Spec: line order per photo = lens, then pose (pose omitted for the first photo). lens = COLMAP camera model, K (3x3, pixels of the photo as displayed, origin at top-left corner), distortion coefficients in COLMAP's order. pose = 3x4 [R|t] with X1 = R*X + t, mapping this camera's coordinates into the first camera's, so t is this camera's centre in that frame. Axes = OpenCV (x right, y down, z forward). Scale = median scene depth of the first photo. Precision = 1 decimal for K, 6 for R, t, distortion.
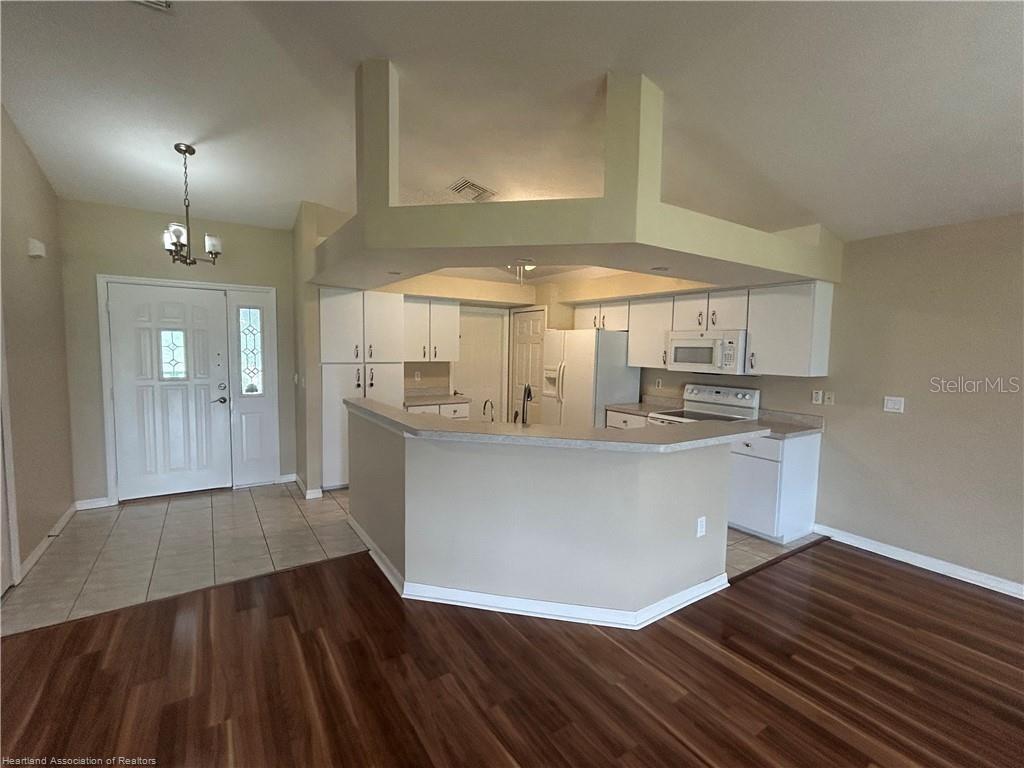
lens RADIAL K [[454.7, 0, 512.1], [0, 454.7, 382.1], [0, 0, 1]] dist [-0.000386, 0.000482]
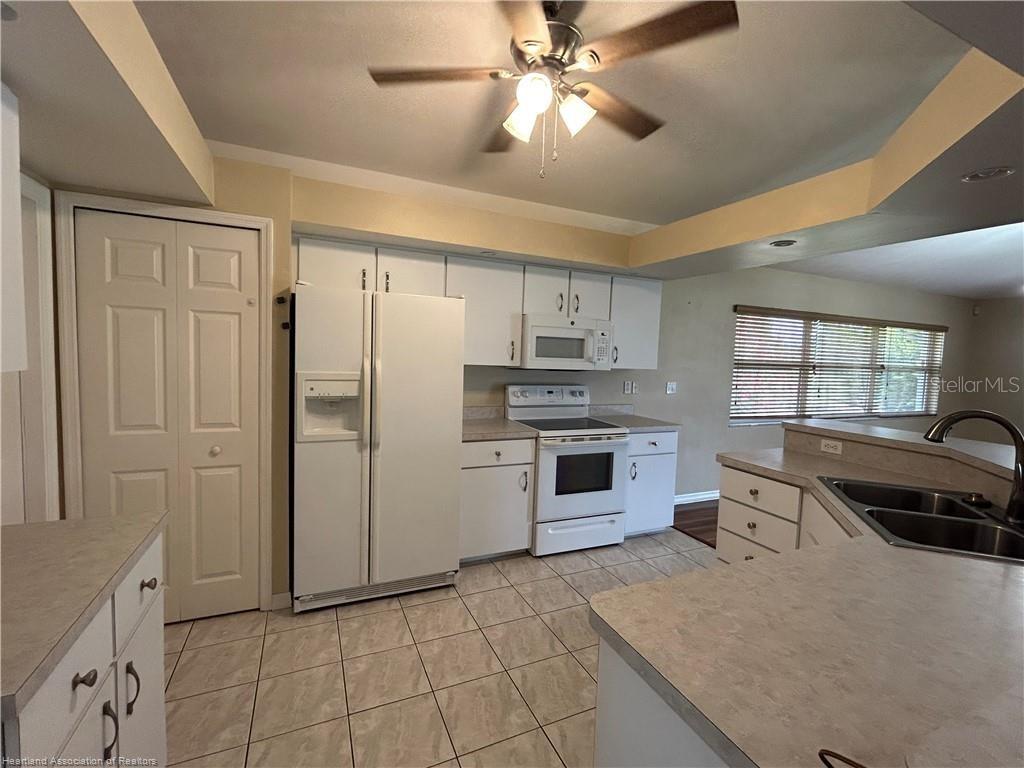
lens RADIAL K [[454.7, 0, 512.1], [0, 454.7, 382.1], [0, 0, 1]] dist [-0.000386, 0.000482]
pose [[0.169530, -0.077702, 0.982457, -0.359911], [0.041418, 0.996568, 0.071672, -0.055934], [-0.984654, 0.028541, 0.172166, 0.881436]]
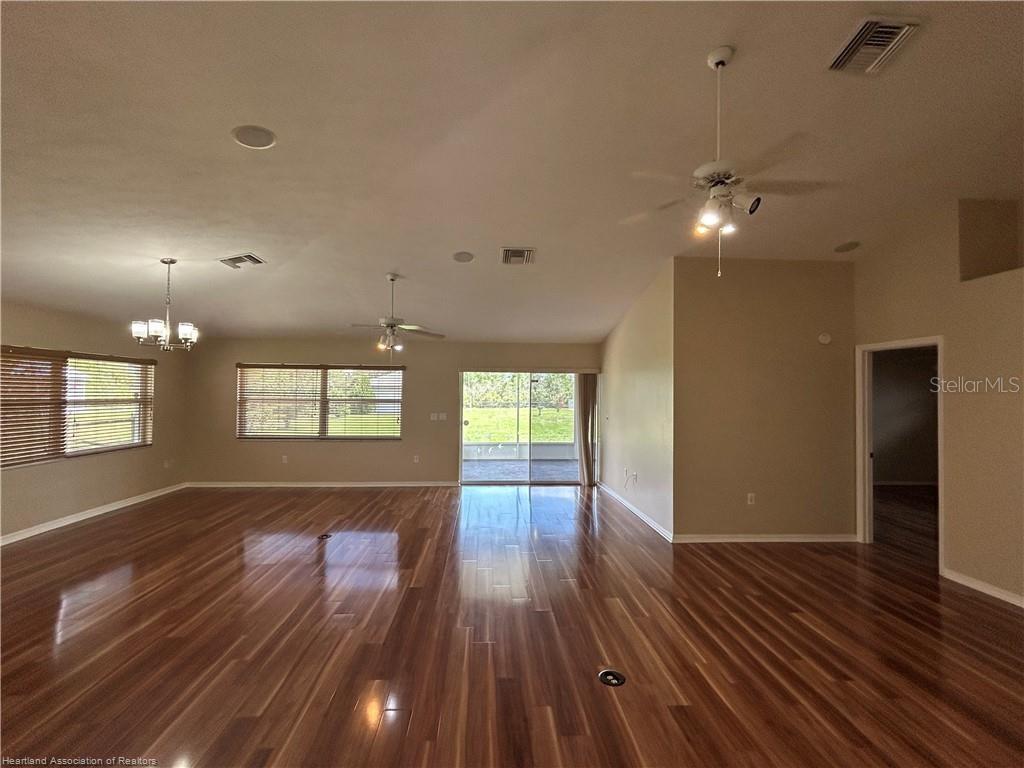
lens RADIAL K [[454.7, 0, 512.1], [0, 454.7, 382.1], [0, 0, 1]] dist [-0.000386, 0.000482]
pose [[-0.864813, -0.014149, 0.501895, -0.485239], [0.013197, 0.998617, 0.050890, -0.058501], [-0.501921, 0.050634, -0.863430, 0.520376]]
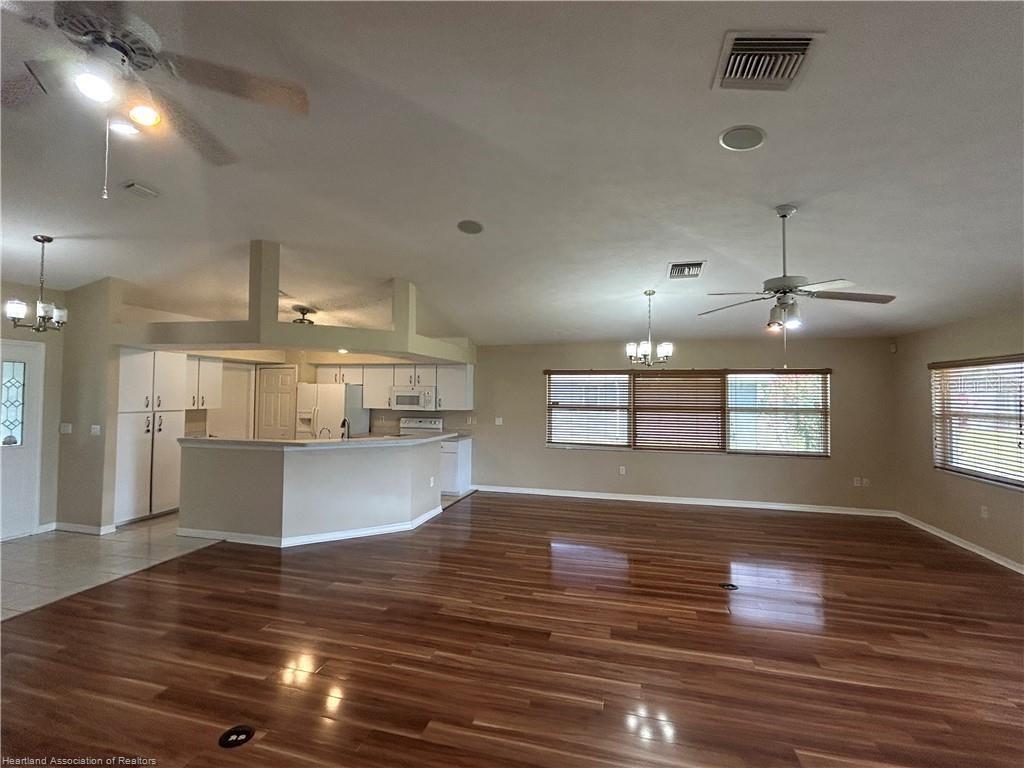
lens RADIAL K [[454.7, 0, 512.1], [0, 454.7, 382.1], [0, 0, 1]] dist [-0.000386, 0.000482]
pose [[0.742502, 0.010175, 0.669767, -0.428117], [0.053353, 0.995810, -0.074275, 0.019101], [-0.667716, 0.090884, 0.738847, -0.501607]]
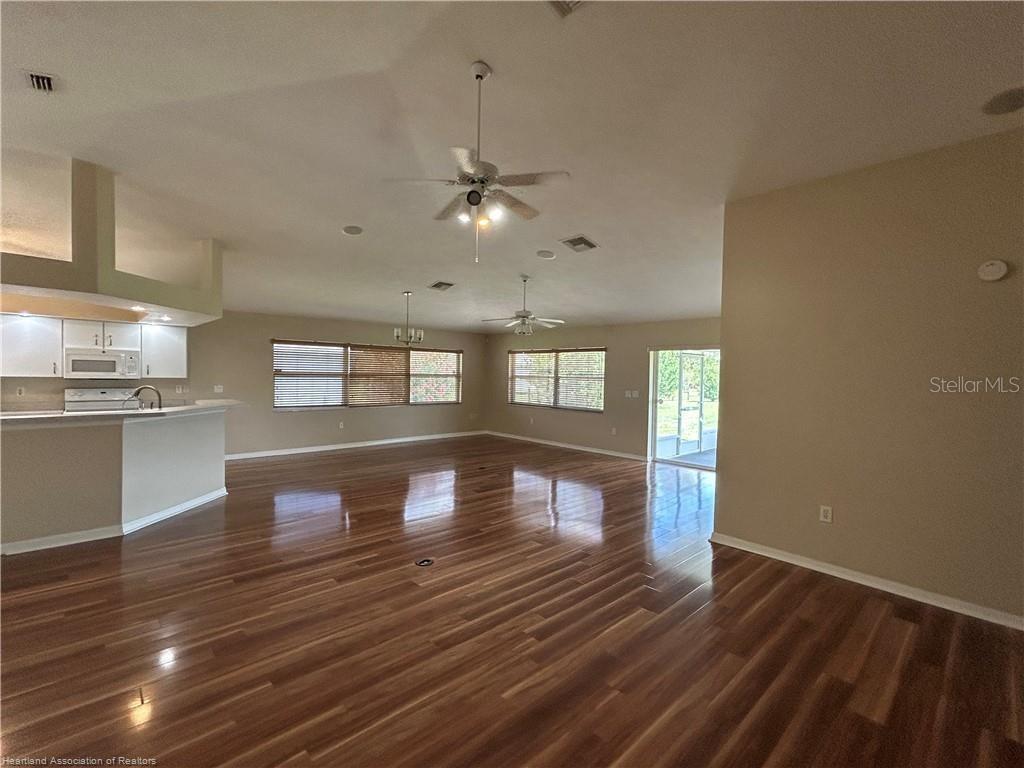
lens RADIAL K [[454.7, 0, 512.1], [0, 454.7, 382.1], [0, 0, 1]] dist [-0.000386, 0.000482]
pose [[-0.163256, -0.041321, 0.985718, -1.070871], [0.053121, 0.997305, 0.050605, -0.013122], [-0.985153, 0.060624, -0.160621, -0.012629]]
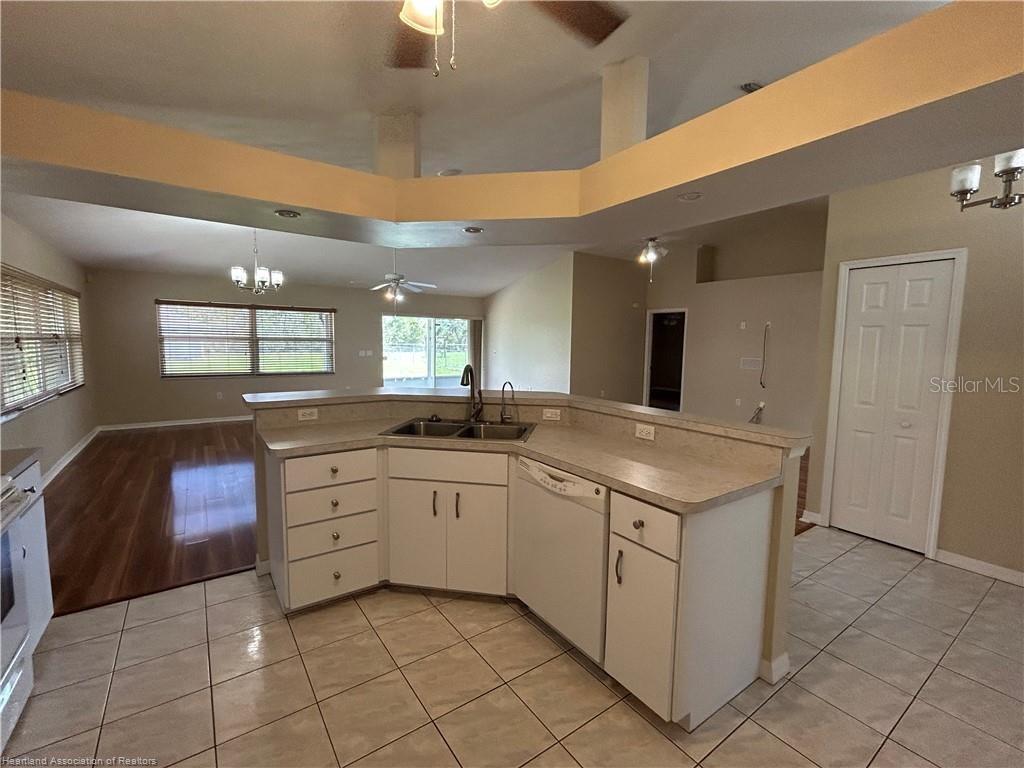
lens RADIAL K [[454.7, 0, 512.1], [0, 454.7, 382.1], [0, 0, 1]] dist [-0.000386, 0.000482]
pose [[-0.999178, -0.030782, -0.026391, -0.021151], [-0.034705, 0.985835, 0.164085, -0.073282], [0.020966, 0.164866, -0.986093, 1.186082]]
